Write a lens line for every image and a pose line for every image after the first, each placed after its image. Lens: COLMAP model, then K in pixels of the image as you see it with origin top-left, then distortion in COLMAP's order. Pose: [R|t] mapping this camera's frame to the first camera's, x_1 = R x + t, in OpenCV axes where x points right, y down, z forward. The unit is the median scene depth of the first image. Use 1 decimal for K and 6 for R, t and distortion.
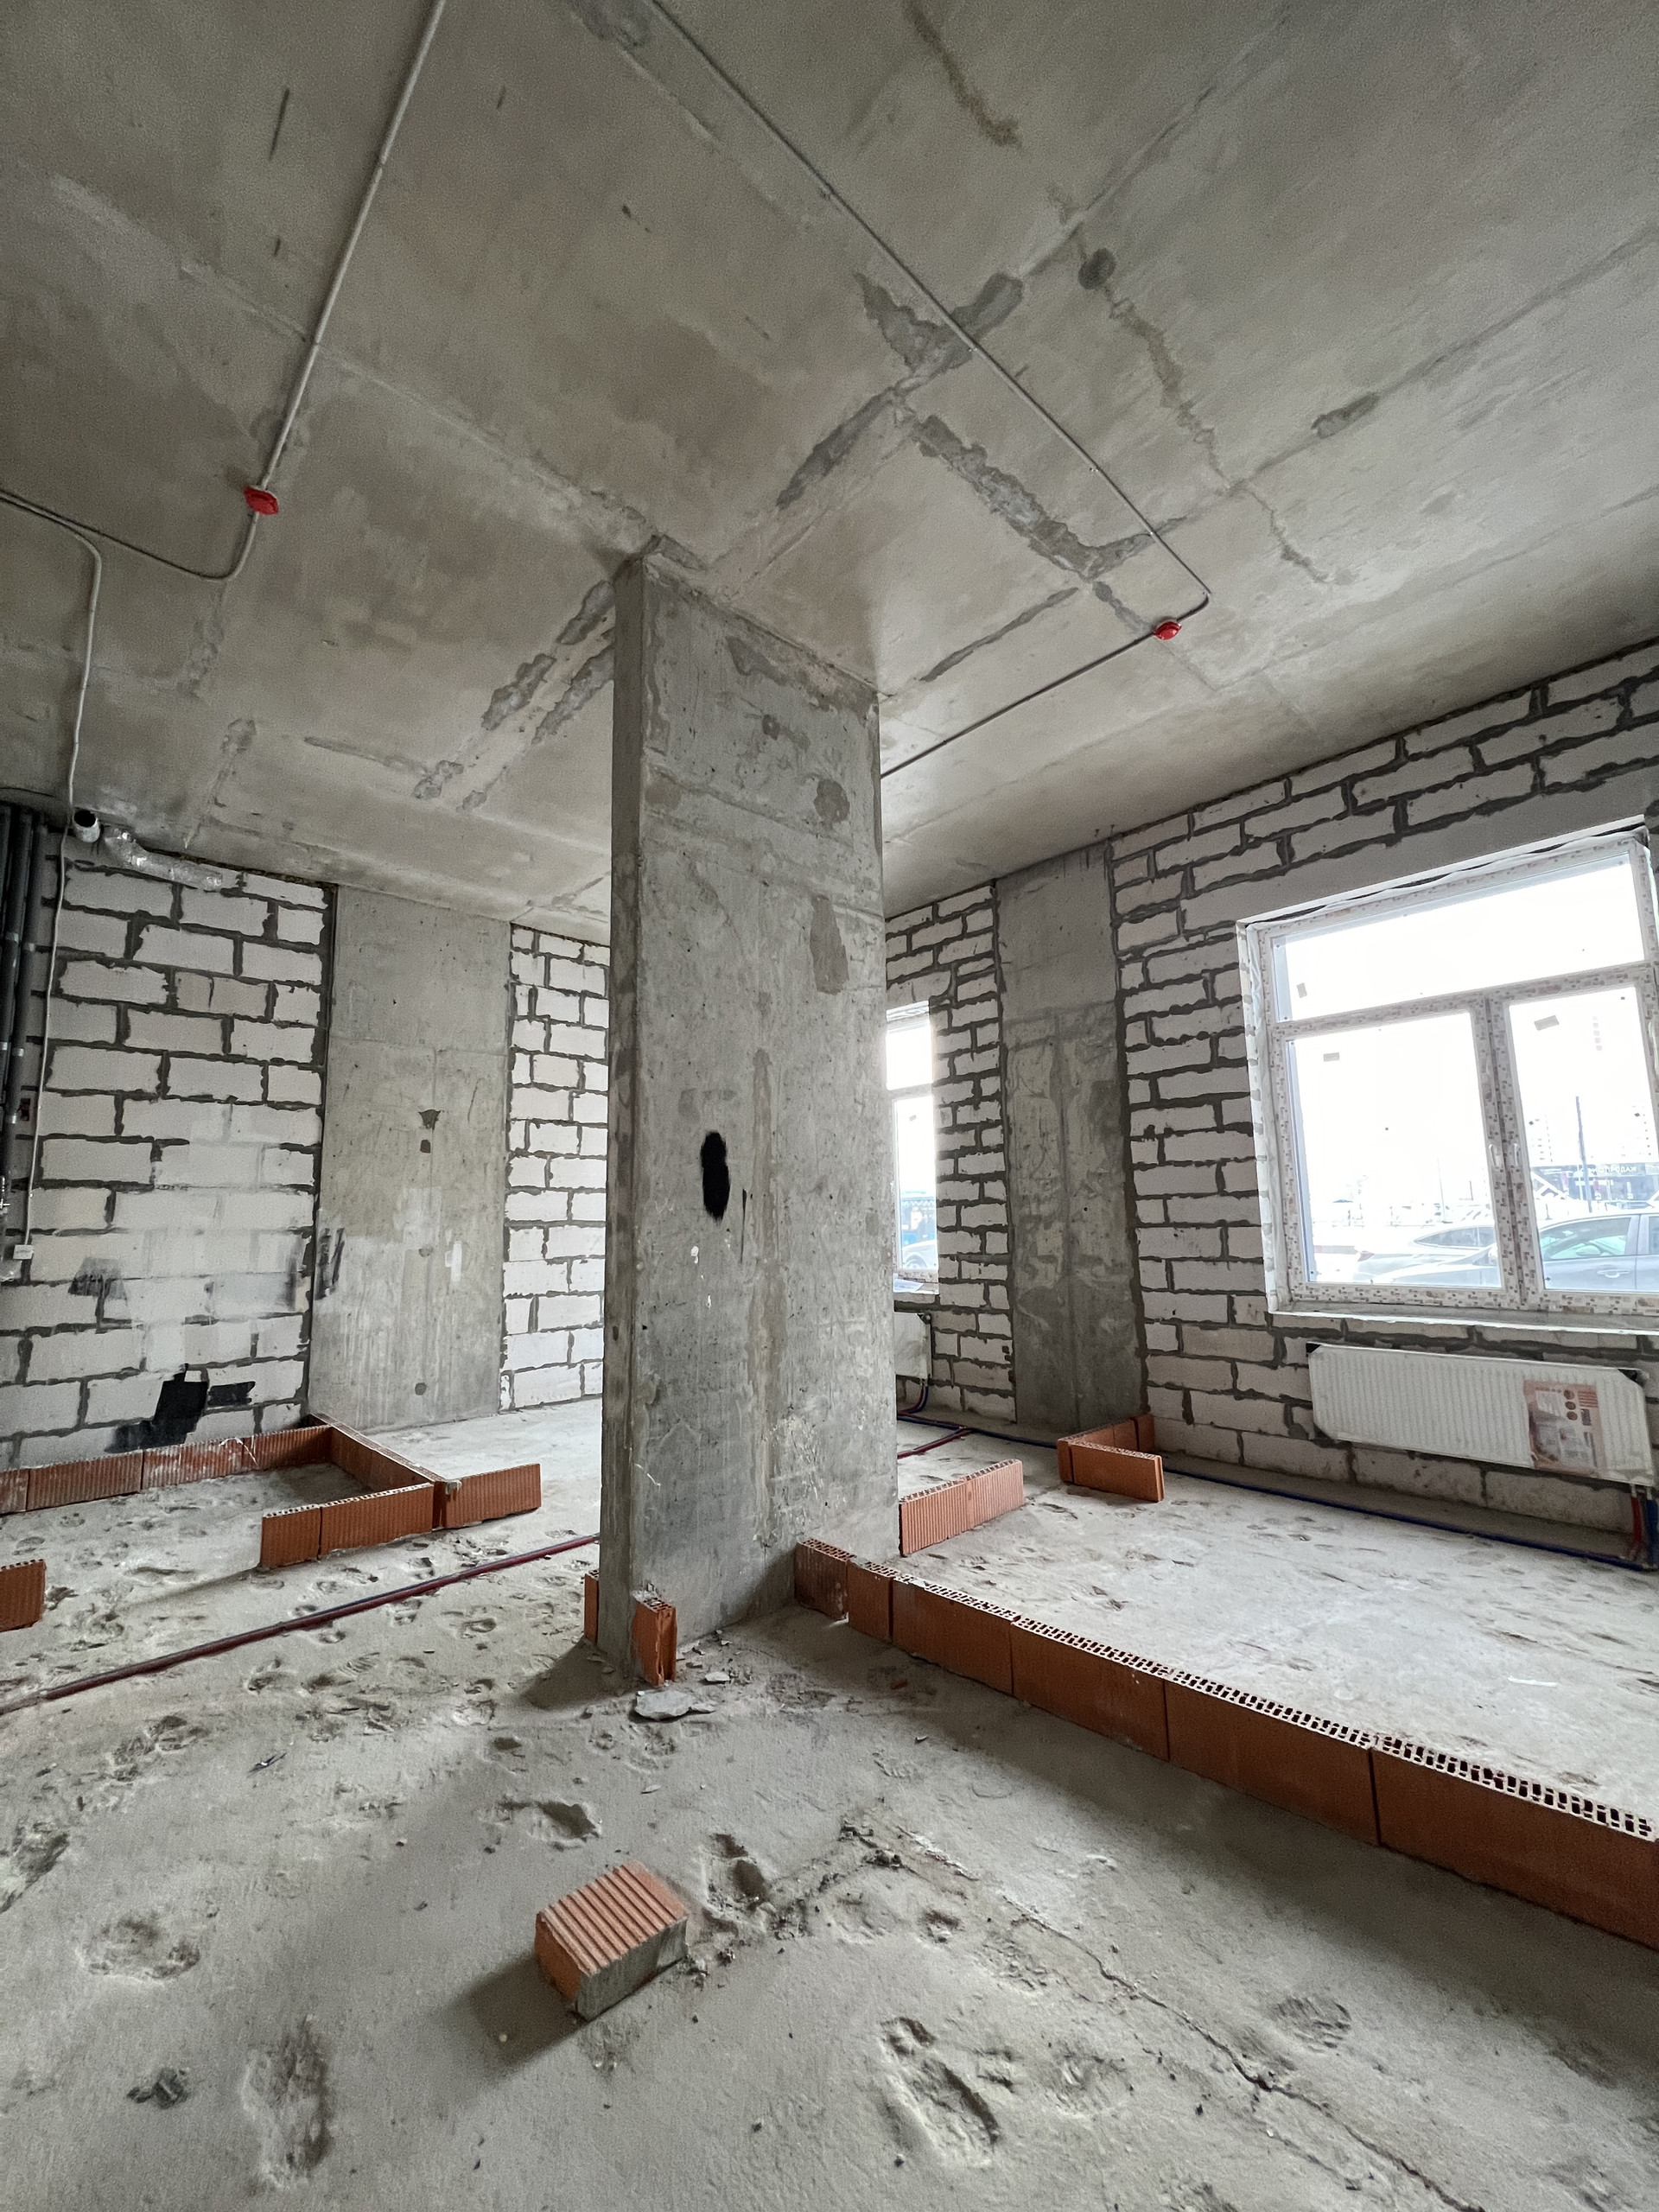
lens RADIAL K [[882.4, 0, 815.5], [0, 882.4, 1109.1], [0, 0, 1]] dist [-0.000817, -0.000378]
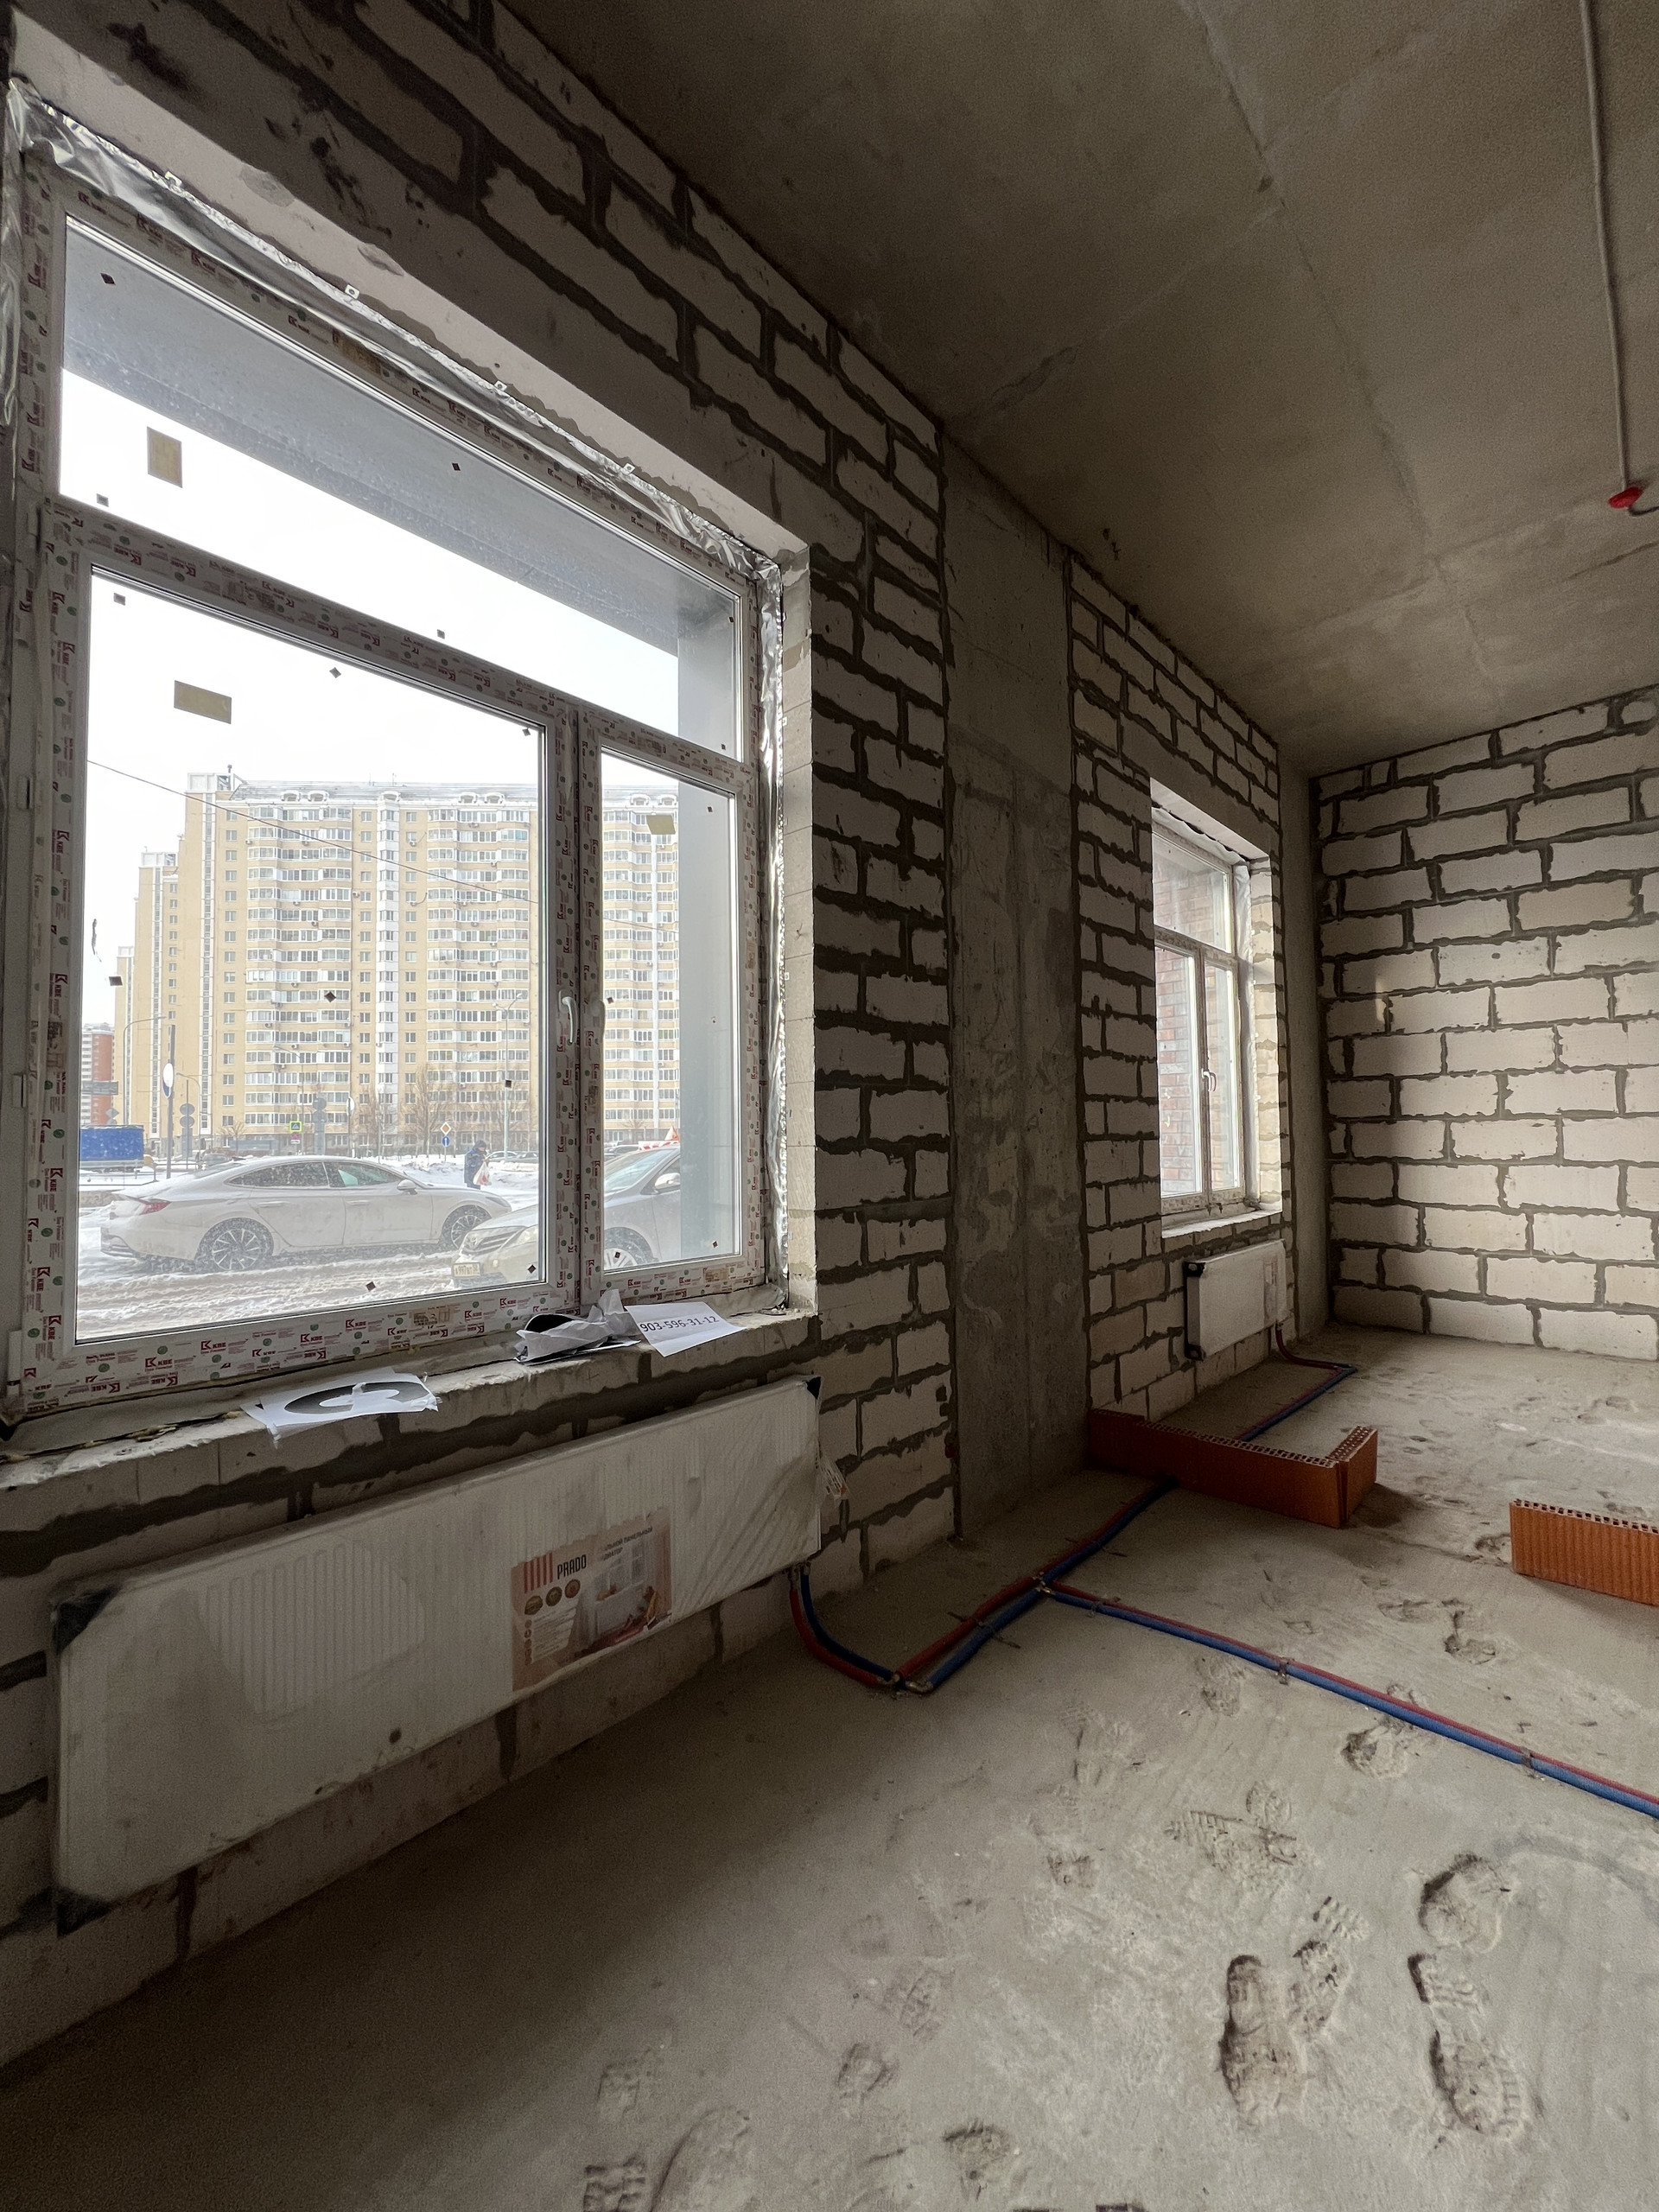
lens RADIAL K [[880.8, 0, 814.8], [0, 880.8, 1107.3], [0, 0, 1]] dist [-0.003335, 0.000037]
pose [[-0.066733, 0.056530, 0.996168, -0.474270], [-0.113574, 0.991474, -0.063871, 0.280796], [-0.991286, -0.117401, -0.059744, 1.997886]]
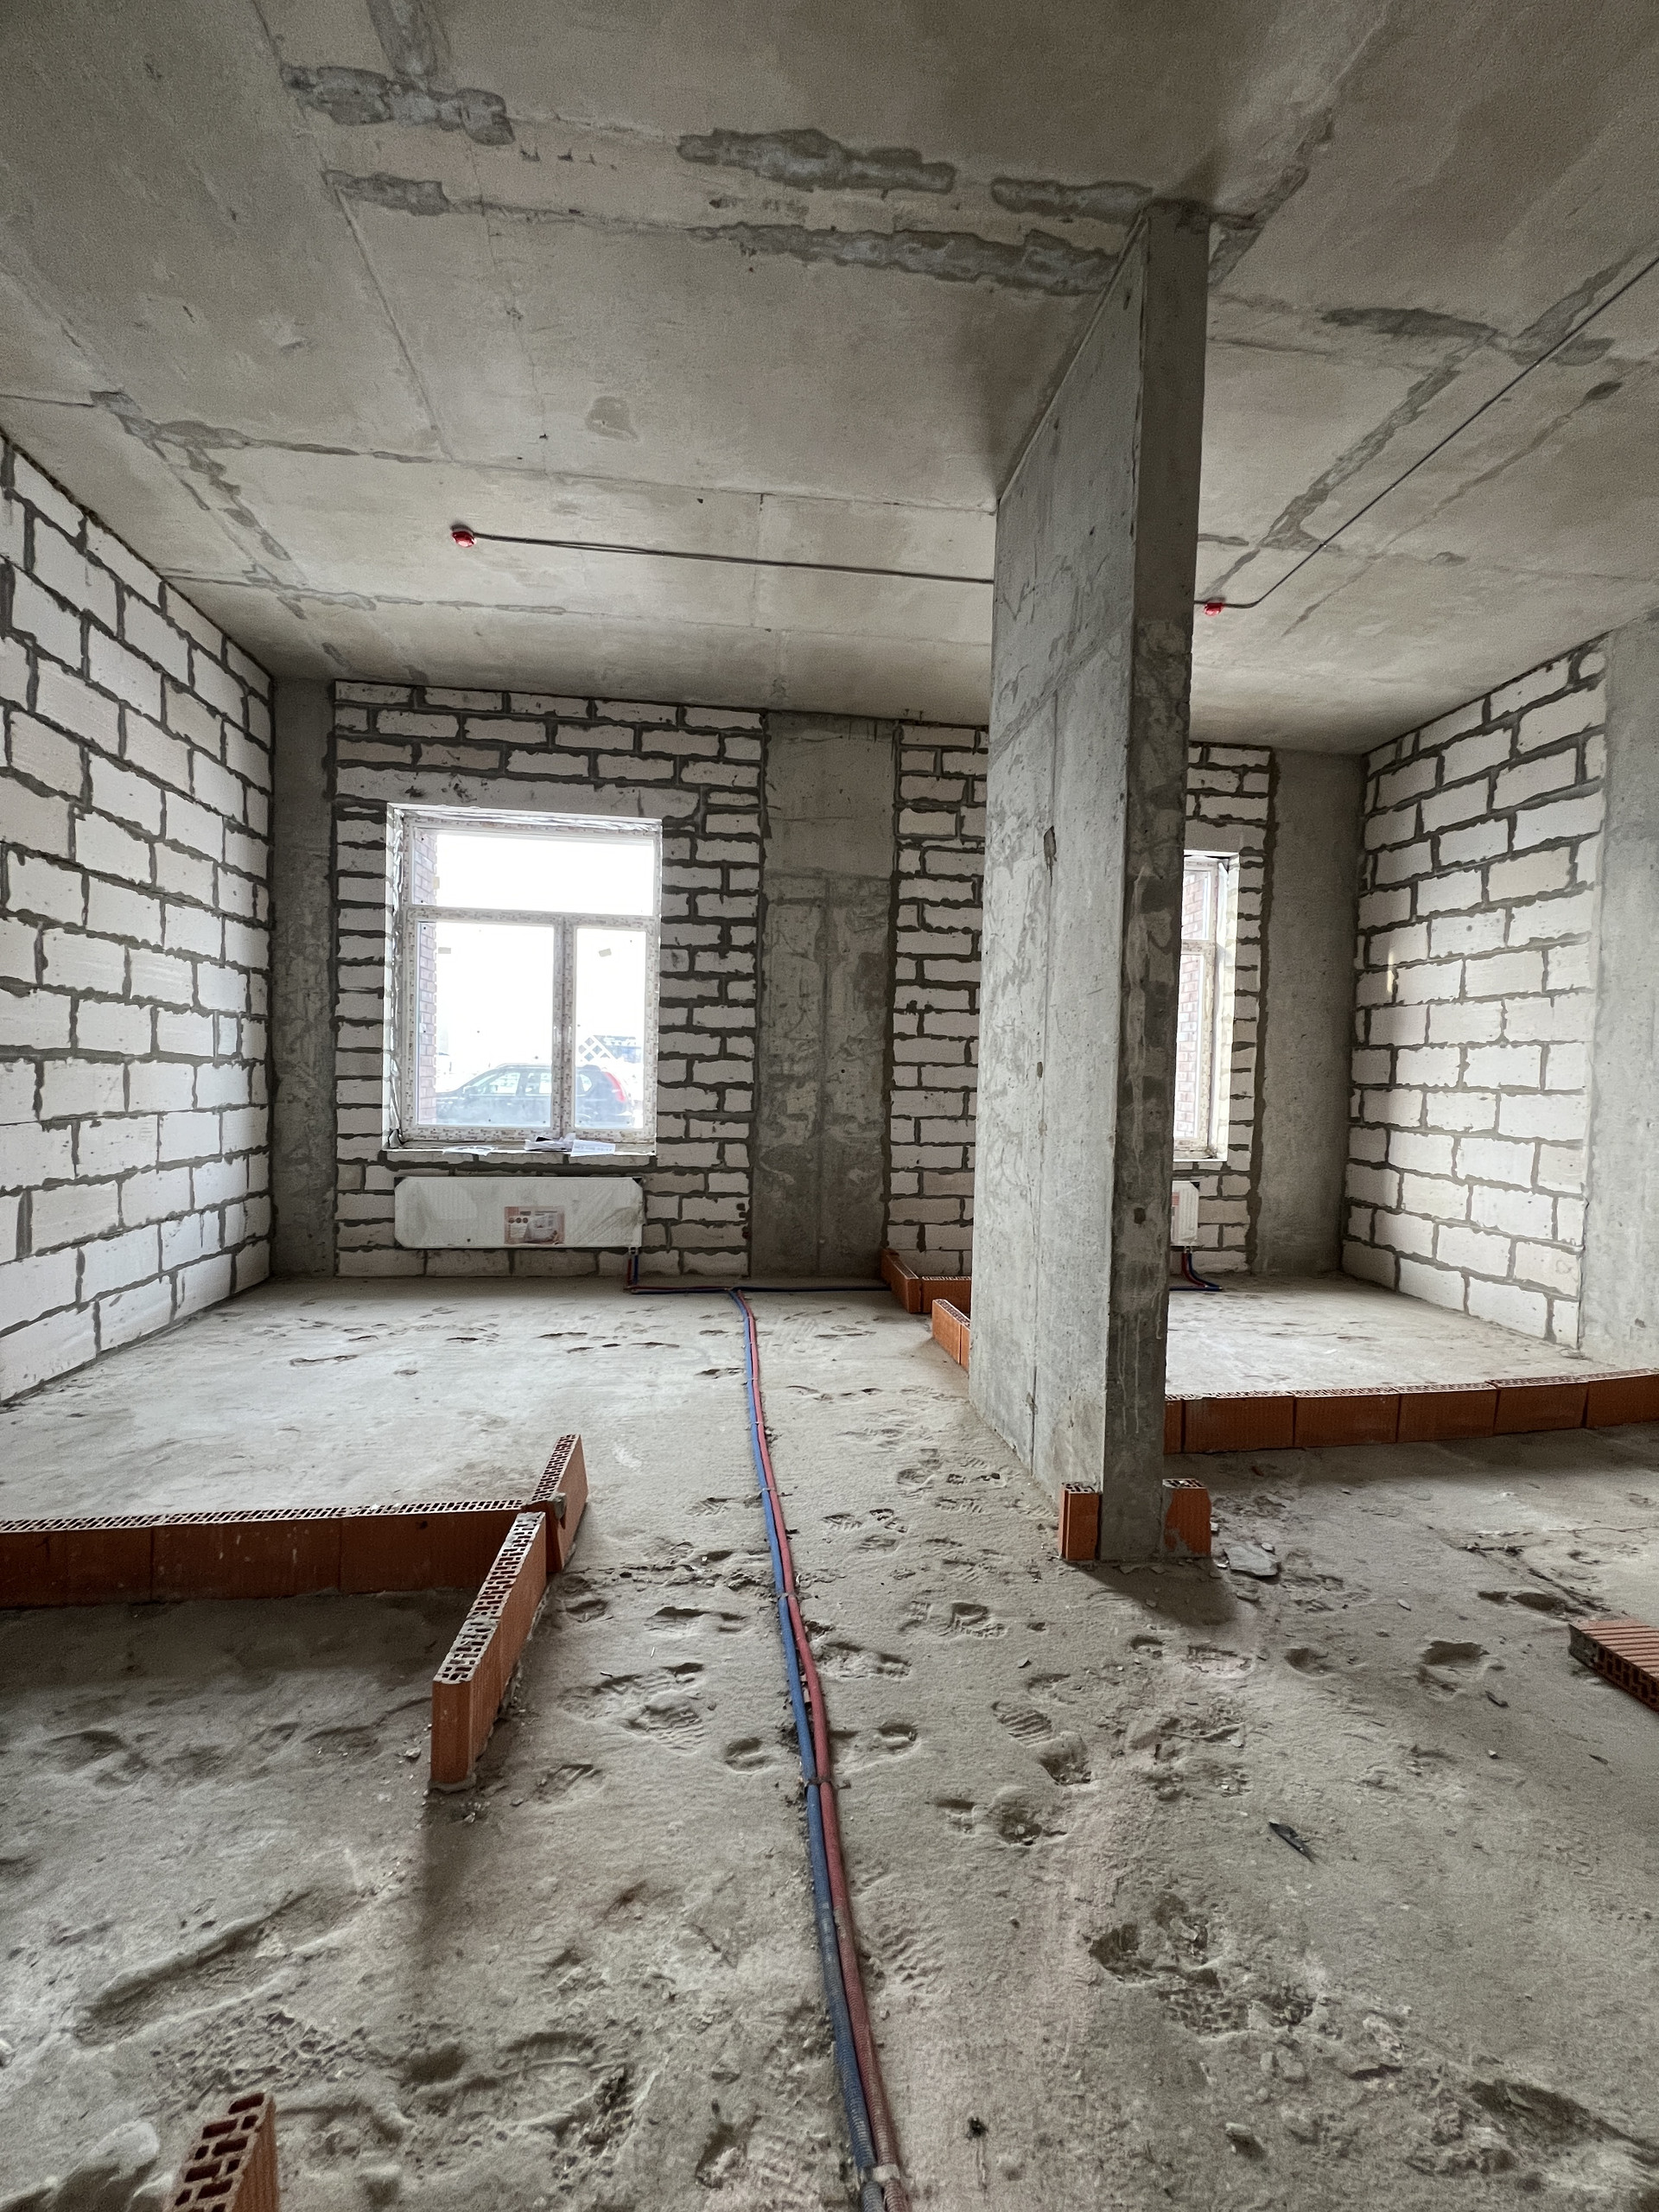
lens RADIAL K [[882.4, 0, 819.1], [0, 882.4, 1108.5], [0, 0, 1]] dist [-0.000817, -0.000378]
pose [[0.576964, 0.001277, 0.816768, -0.976016], [-0.140374, 0.985274, 0.097619, 0.097351], [-0.804616, -0.170976, 0.568648, 0.687174]]
